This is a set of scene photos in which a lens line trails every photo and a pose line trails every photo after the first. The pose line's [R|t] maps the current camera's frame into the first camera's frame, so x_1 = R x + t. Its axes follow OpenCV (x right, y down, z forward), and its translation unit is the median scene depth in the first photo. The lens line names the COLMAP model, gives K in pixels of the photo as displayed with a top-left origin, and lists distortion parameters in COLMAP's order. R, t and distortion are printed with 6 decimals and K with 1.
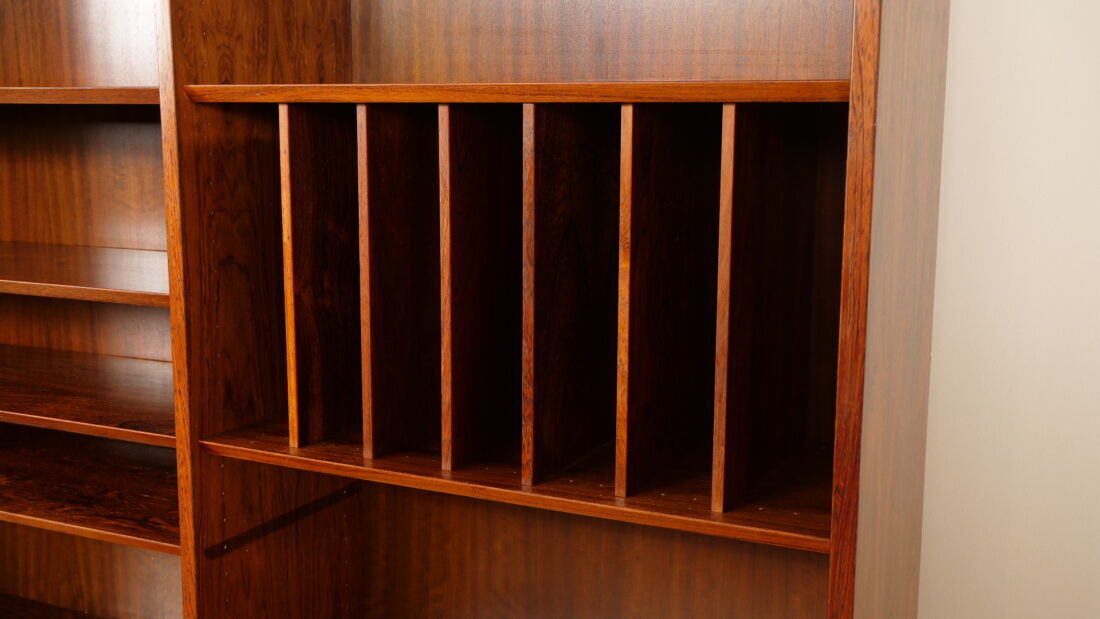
lens RADIAL K [[1231.2, 0, 550.0], [0, 1231.2, 309.5], [0, 0, 1]] dist [0.027373, 0.021225]
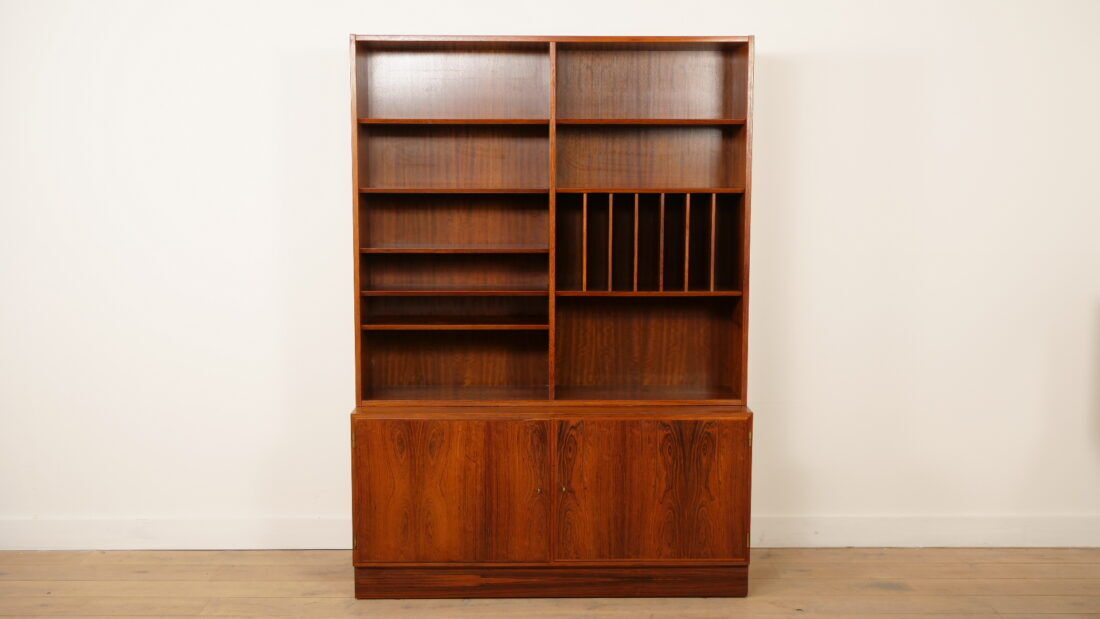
lens RADIAL K [[1201.3, 0, 550.0], [0, 1201.3, 309.5], [0, 0, 1]] dist [0.020611, 0.006714]
pose [[0.891069, -0.052087, 0.450869, -1.807353], [0.072704, 0.996946, -0.028513, 0.251530], [-0.448007, 0.058187, 0.892135, -1.959891]]
